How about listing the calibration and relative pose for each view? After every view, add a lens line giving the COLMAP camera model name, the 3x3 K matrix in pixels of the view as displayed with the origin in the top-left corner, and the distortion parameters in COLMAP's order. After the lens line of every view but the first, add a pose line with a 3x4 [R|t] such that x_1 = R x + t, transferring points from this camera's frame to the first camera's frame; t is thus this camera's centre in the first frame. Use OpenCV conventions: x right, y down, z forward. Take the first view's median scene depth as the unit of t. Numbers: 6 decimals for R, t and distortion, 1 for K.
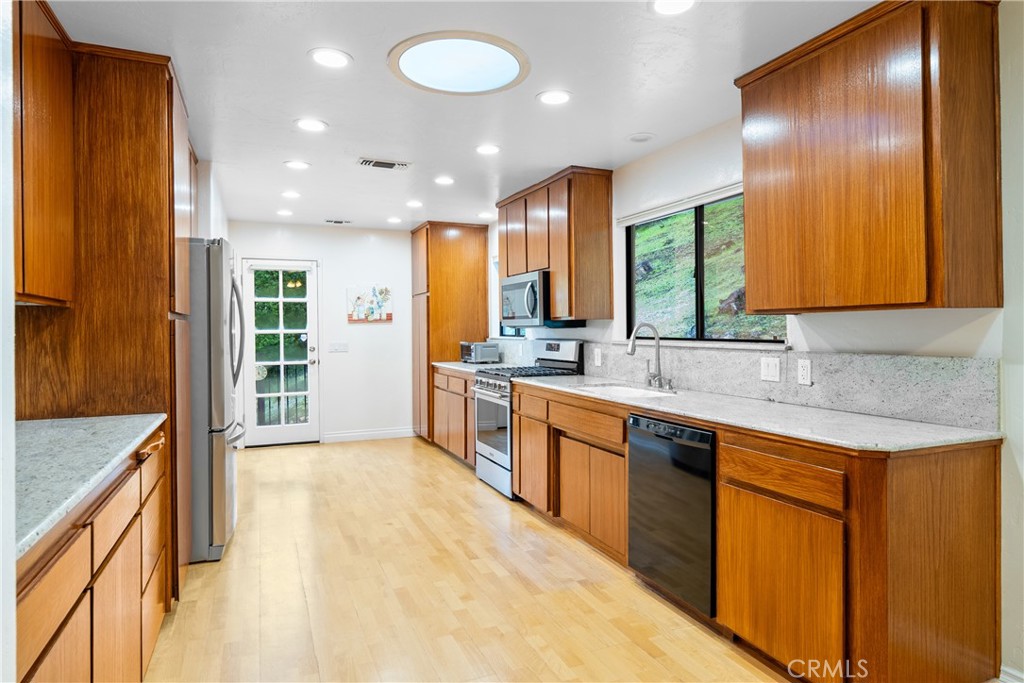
lens RADIAL K [[591.6, 0, 511.0], [0, 591.6, 333.8], [0, 0, 1]] dist [0.000091, 0.000028]
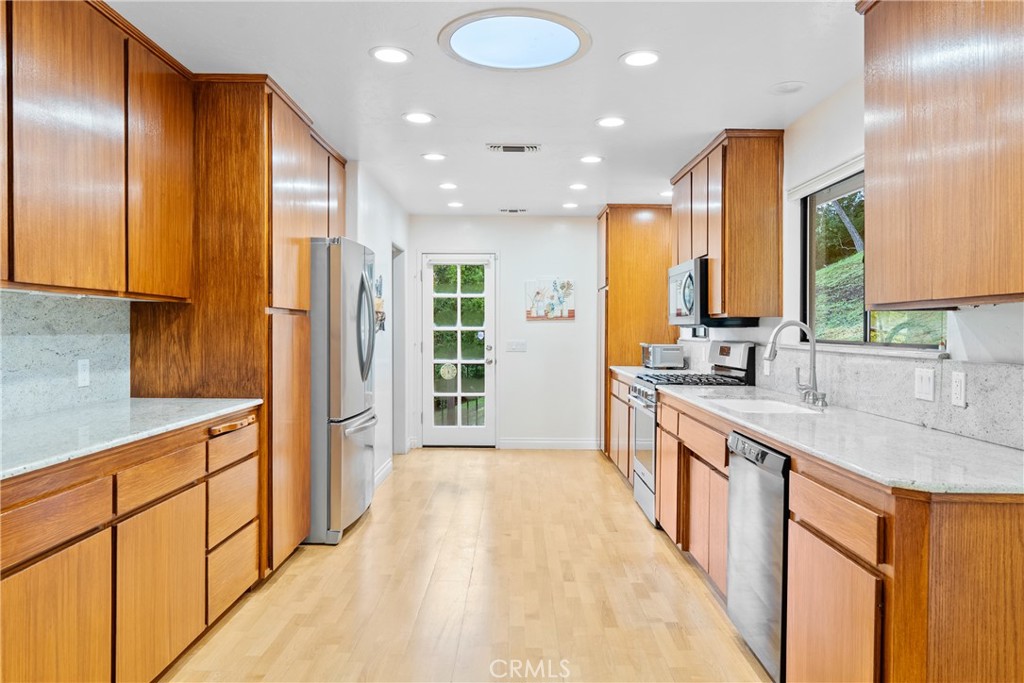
lens RADIAL K [[698.8, 0, 512.1], [0, 698.8, 344.7], [0, 0, 1]] dist [-0.003145, 0.002525]
pose [[0.918842, 0.020422, -0.394096, 0.324689], [-0.014988, 0.999745, 0.016862, 0.003288], [0.394340, -0.009587, 0.918915, -0.012633]]
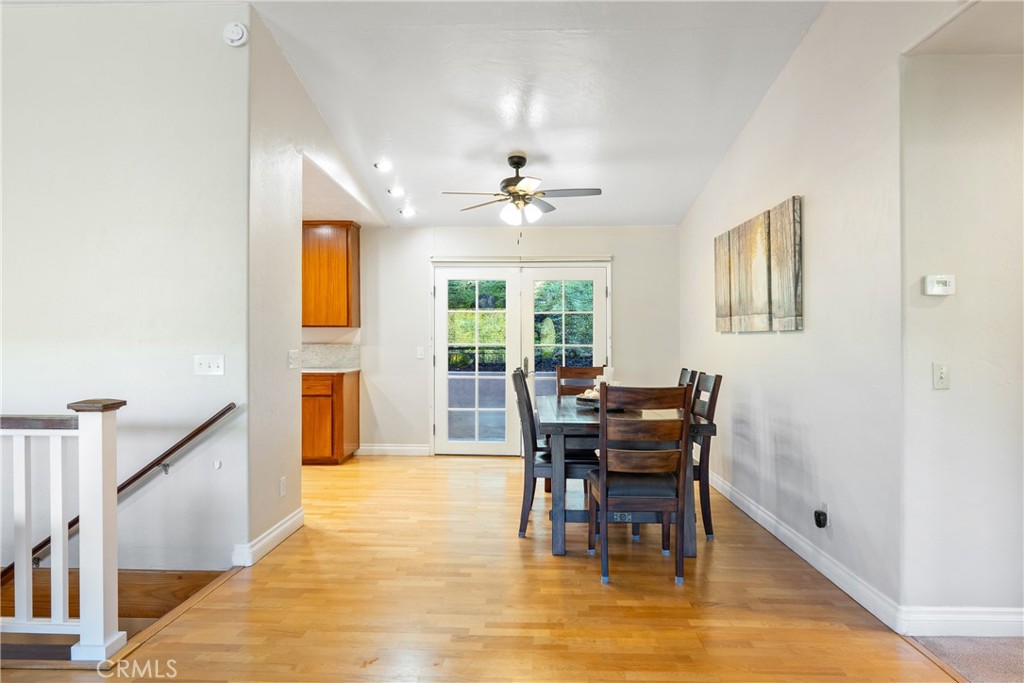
lens RADIAL K [[671.3, 0, 511.9], [0, 671.3, 341.1], [0, 0, 1]] dist [0.001825, -0.000169]
pose [[0.420083, -0.000062, 0.907486, -1.477382], [-0.006726, 0.999972, 0.003181, 0.006663], [-0.907461, -0.007440, 0.420071, -0.872278]]
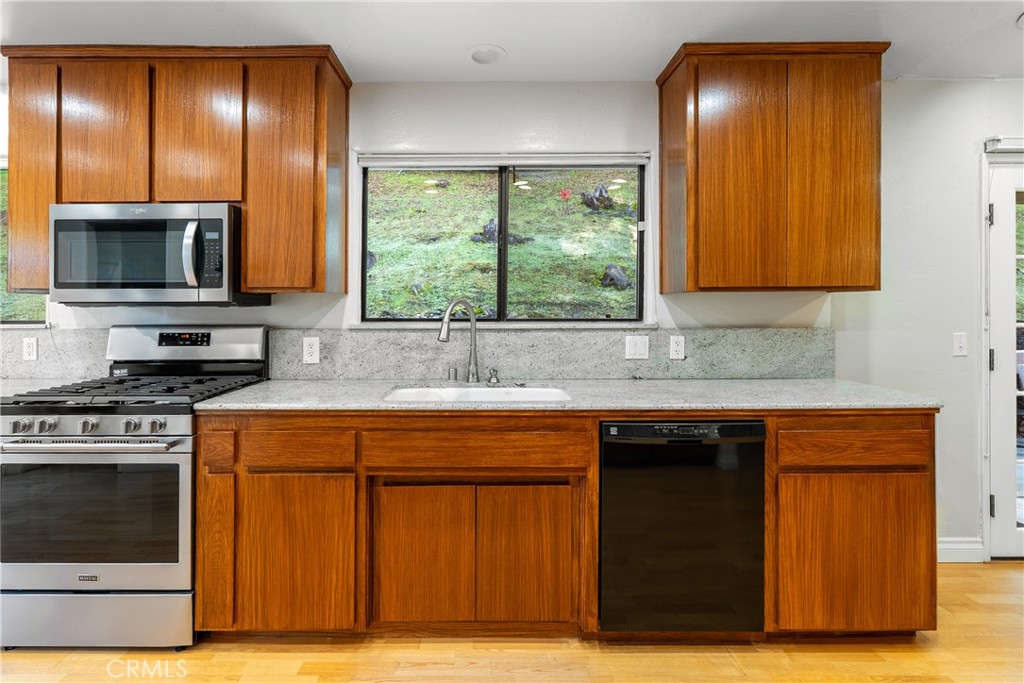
lens RADIAL K [[470.5, 0, 483.8], [0, 470.5, 309.0], [0, 0, 1]] dist [-0.003878, 0.001168]
pose [[0.398361, 0.005227, 0.917214, -0.423966], [0.009545, 0.999906, -0.009844, -0.000199], [-0.917179, 0.012677, 0.398274, 0.973911]]
